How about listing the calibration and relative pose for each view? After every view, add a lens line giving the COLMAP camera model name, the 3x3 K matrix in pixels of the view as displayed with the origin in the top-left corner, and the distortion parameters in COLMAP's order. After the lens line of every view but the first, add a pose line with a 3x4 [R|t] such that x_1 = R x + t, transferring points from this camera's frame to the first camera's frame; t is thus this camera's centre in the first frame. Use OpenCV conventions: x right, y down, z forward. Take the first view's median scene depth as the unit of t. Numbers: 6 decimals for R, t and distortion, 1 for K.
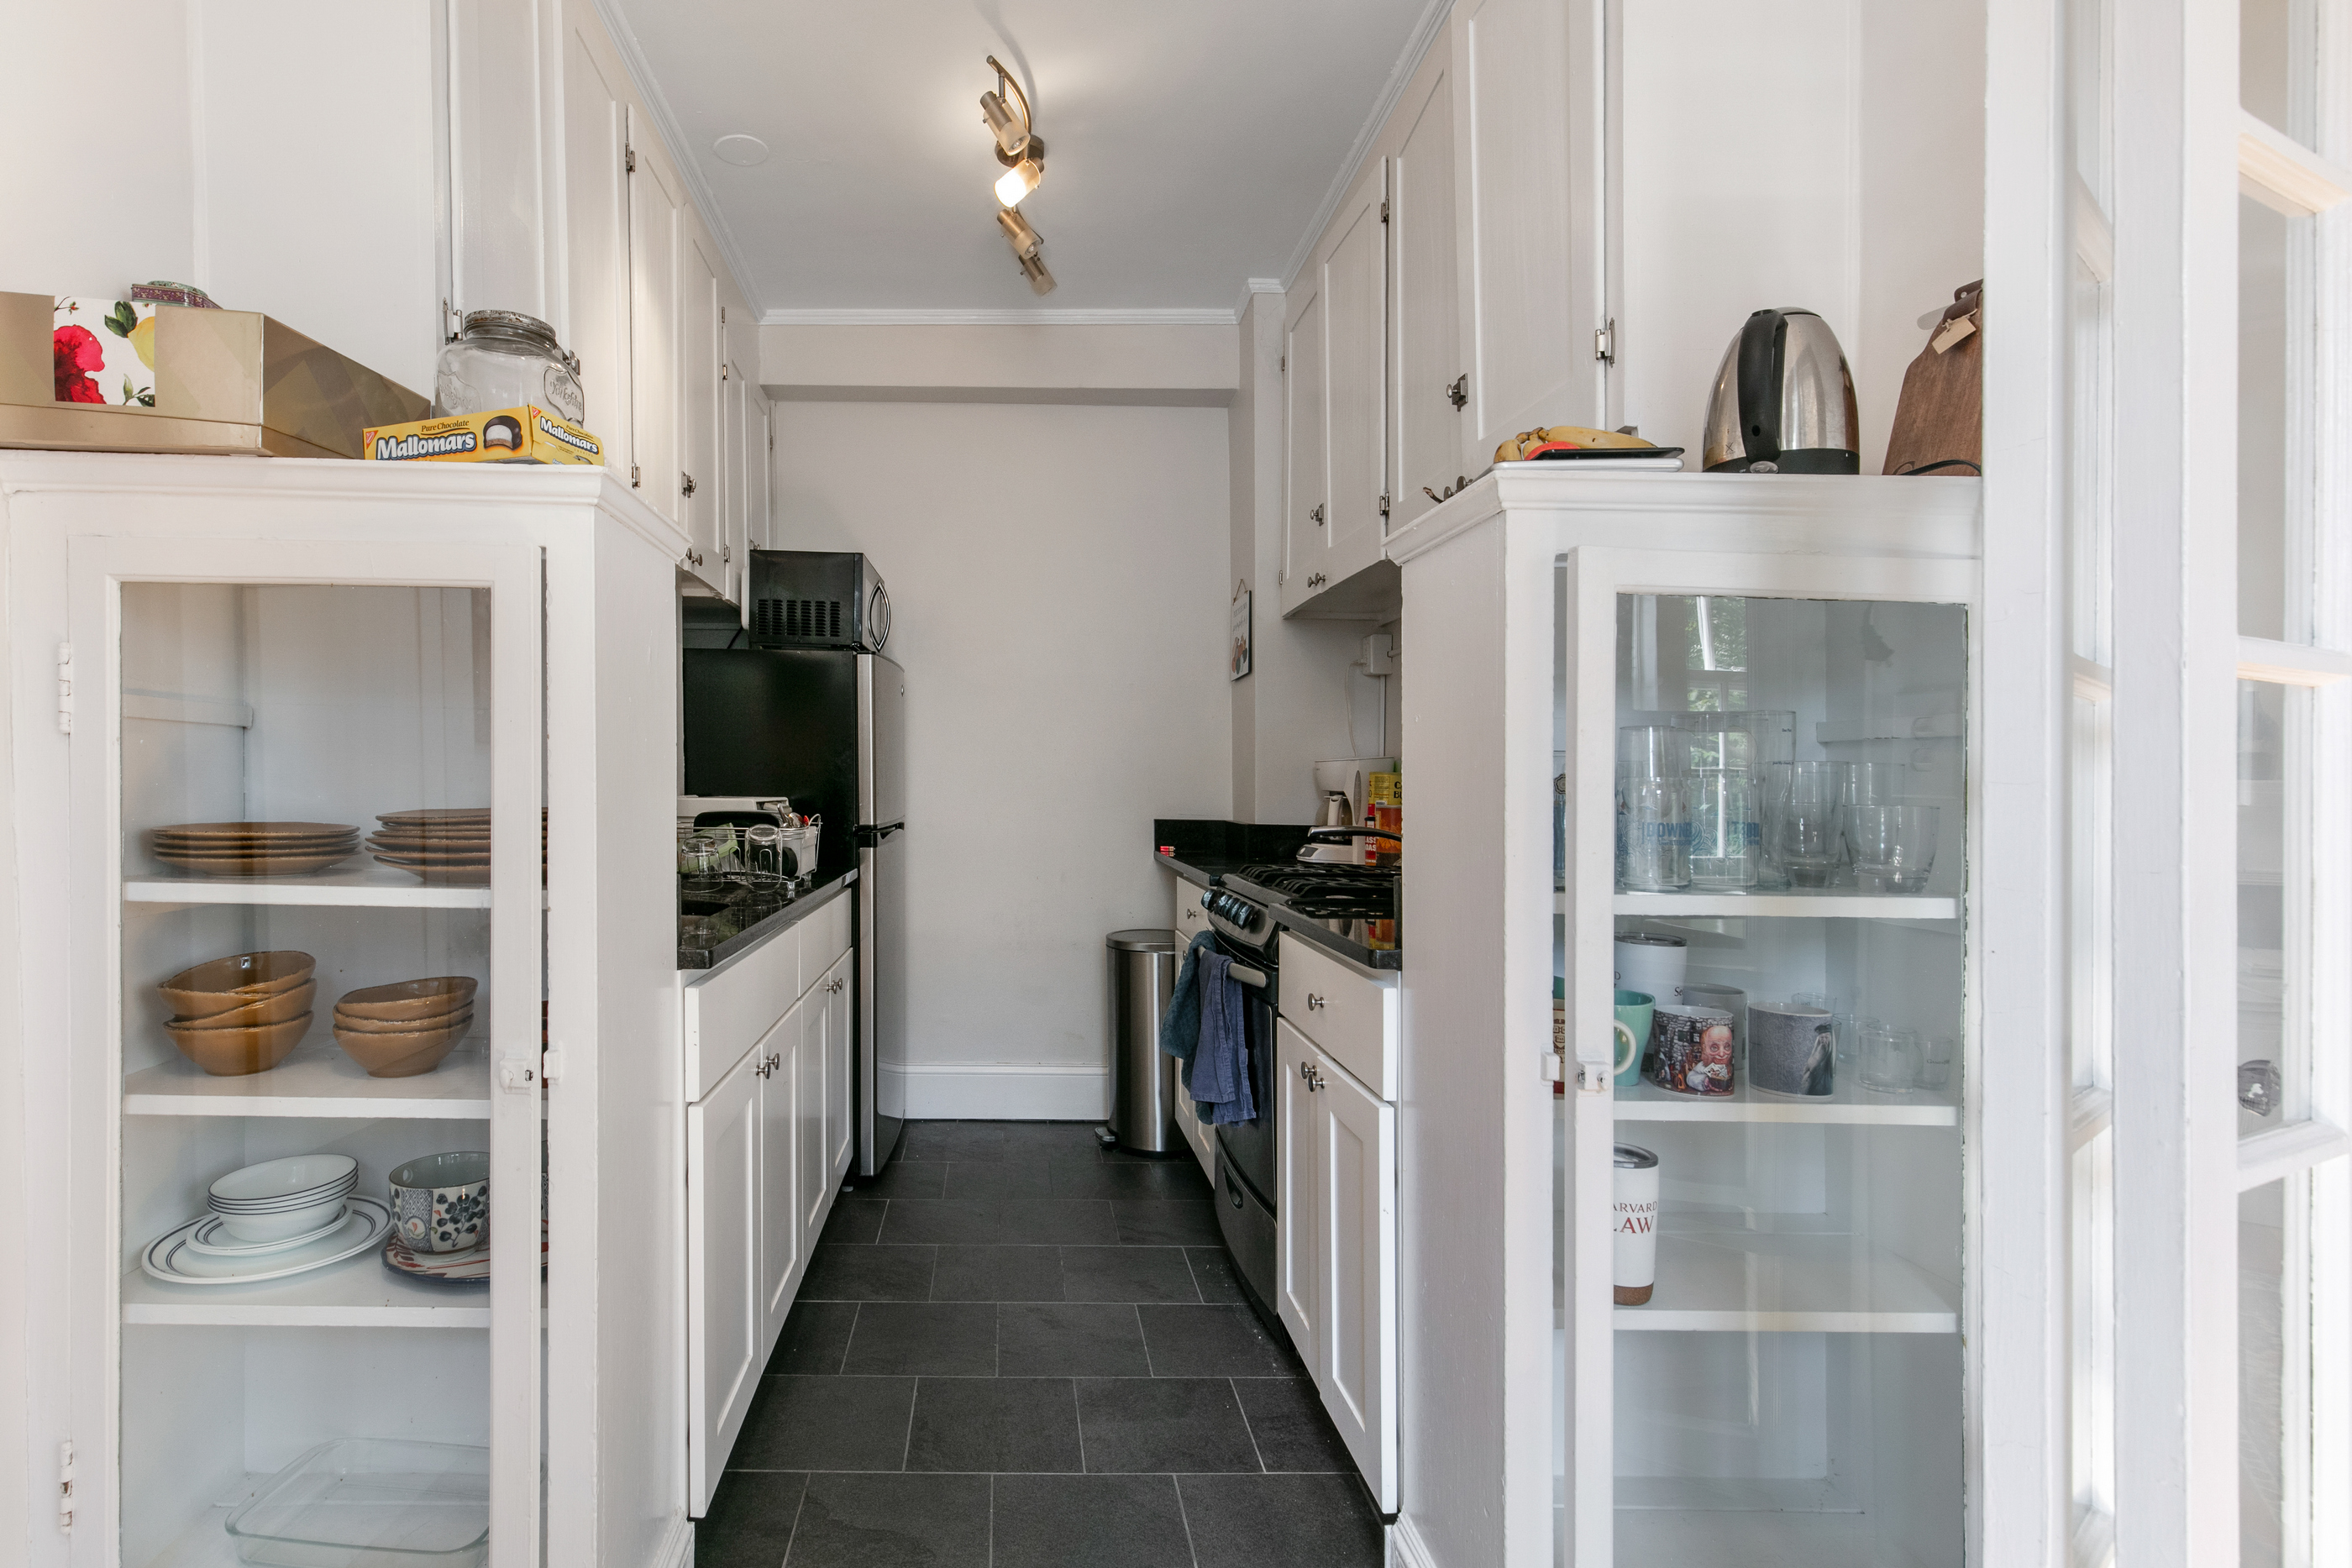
lens RADIAL K [[1081.9, 0, 1176.5], [0, 1081.9, 779.1], [0, 0, 1]] dist [0.024180, 0.000062]
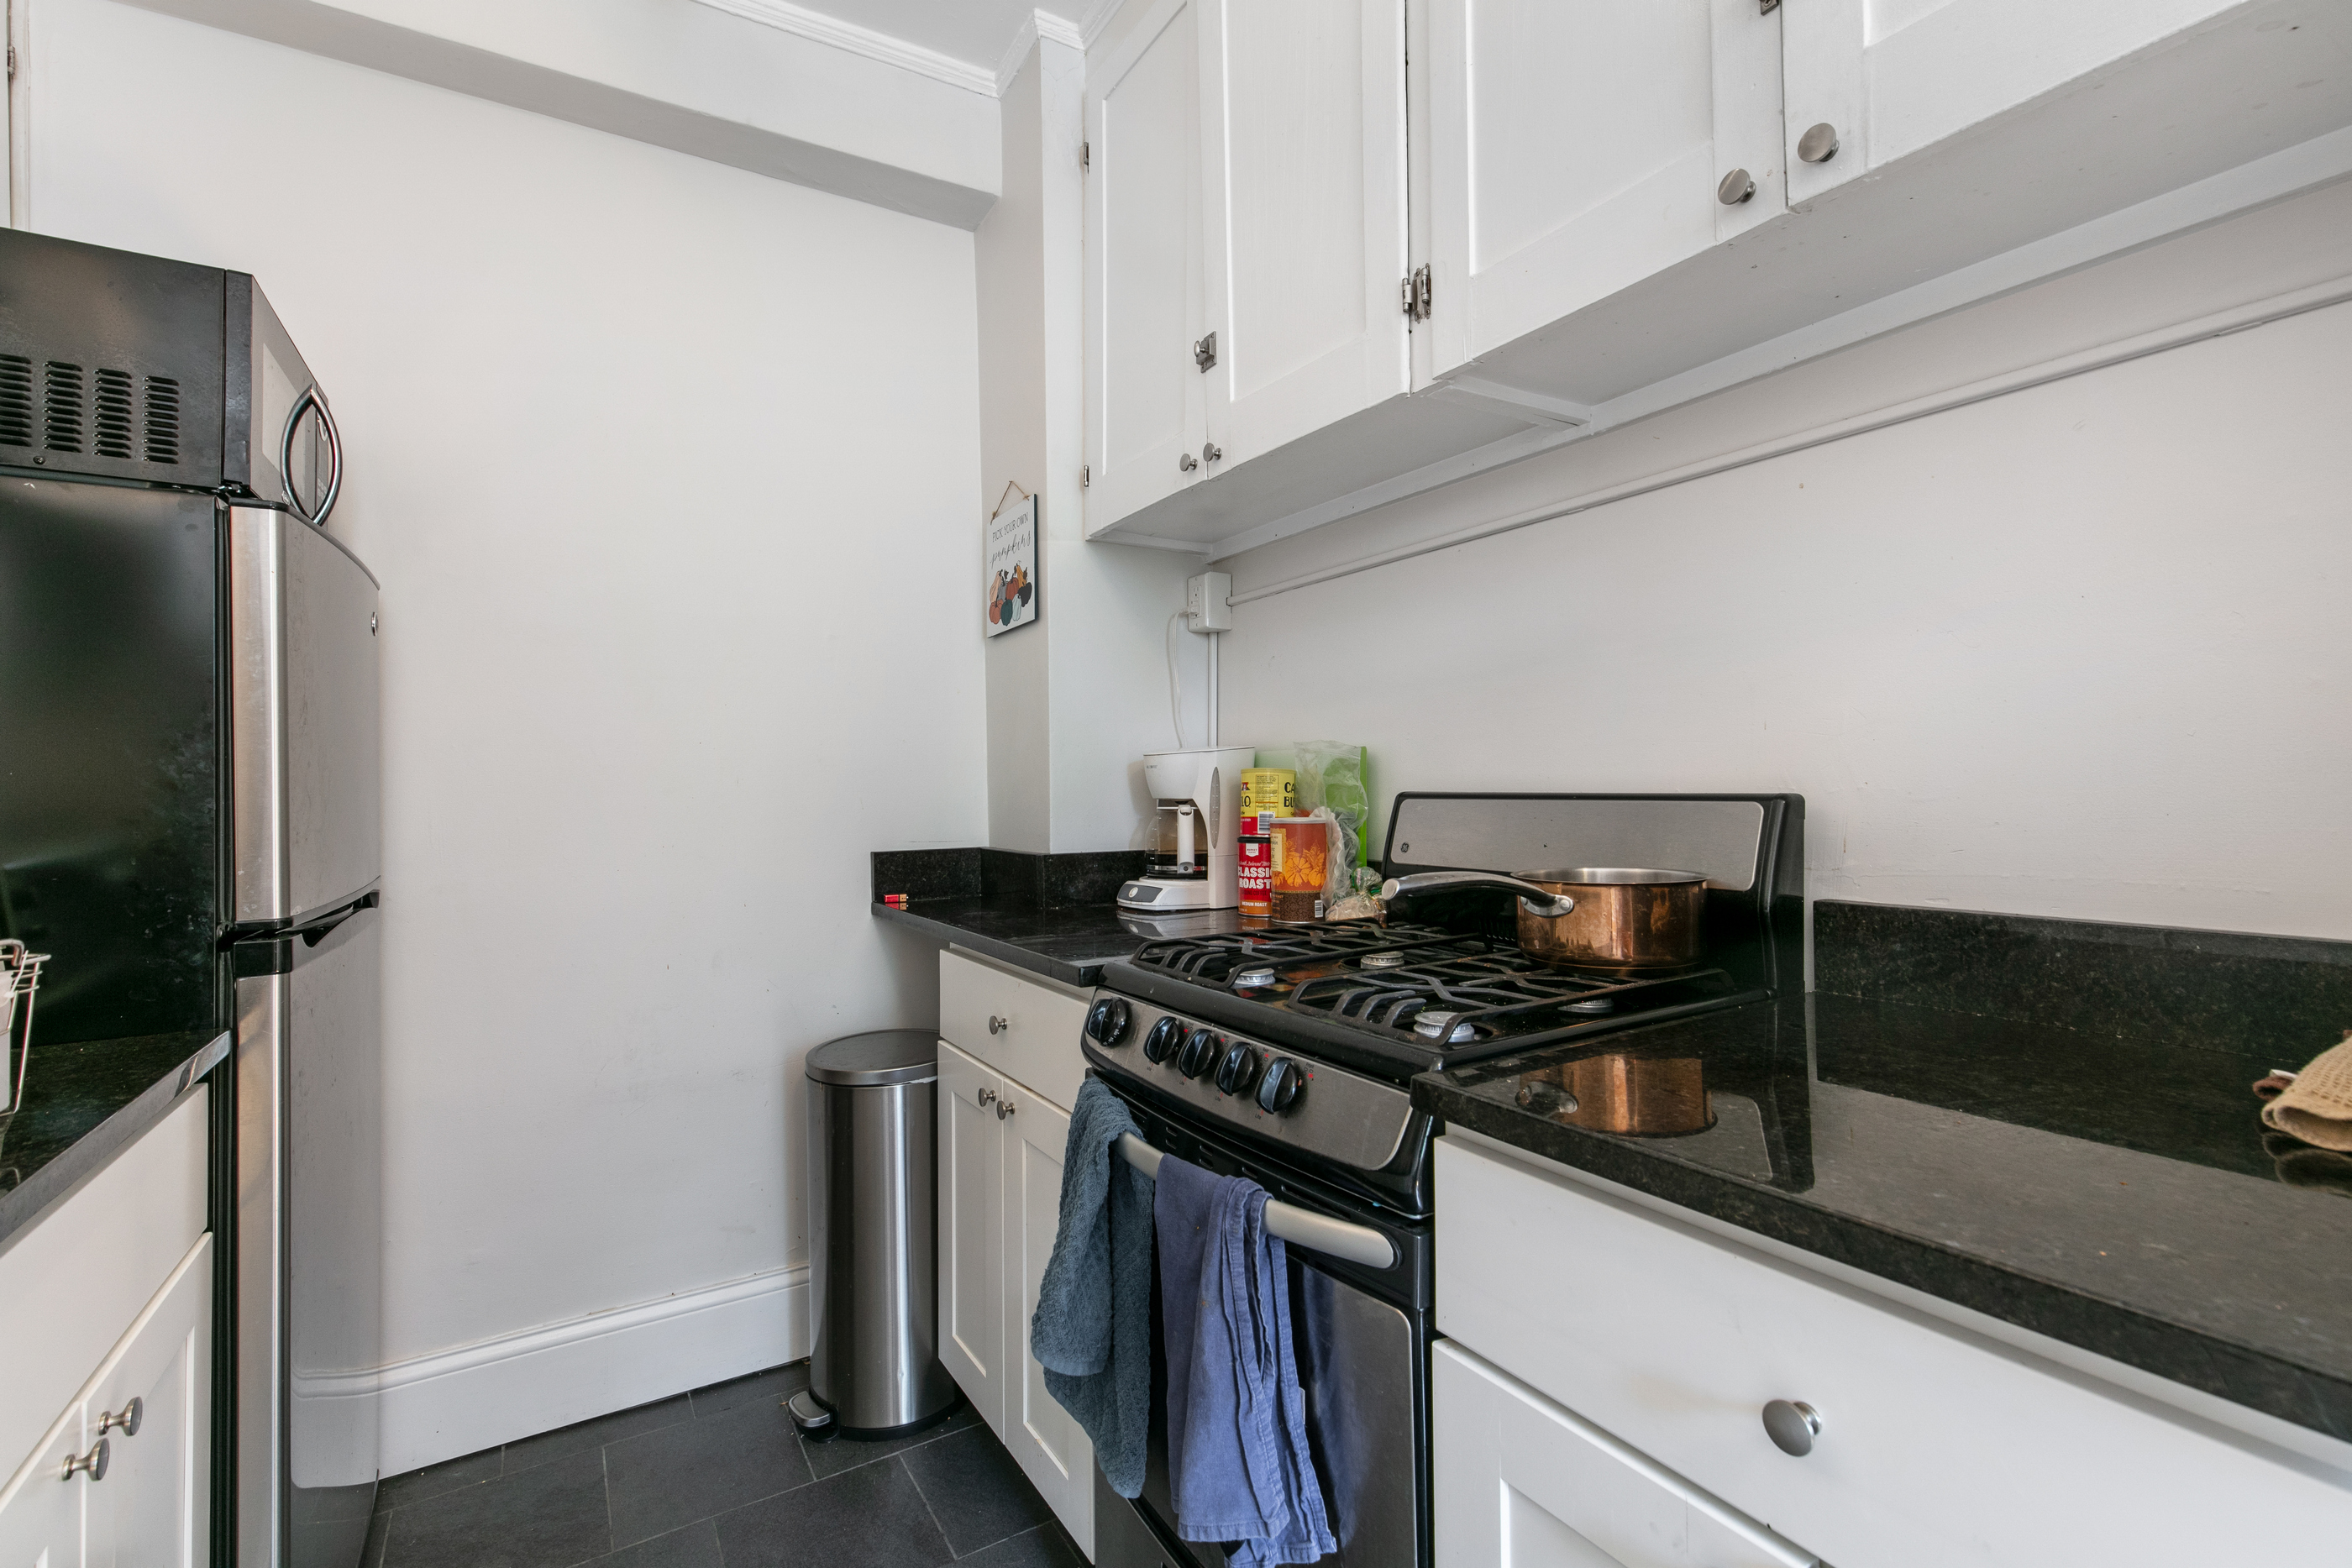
lens RADIAL K [[1067.4, 0, 1209.7], [0, 1067.4, 738.4], [0, 0, 1]] dist [0.016321, -0.003177]
pose [[0.919939, -0.009864, 0.391938, -0.104959], [0.024971, 0.999128, -0.033467, -0.004140], [-0.391266, 0.040575, 0.919383, 0.441636]]
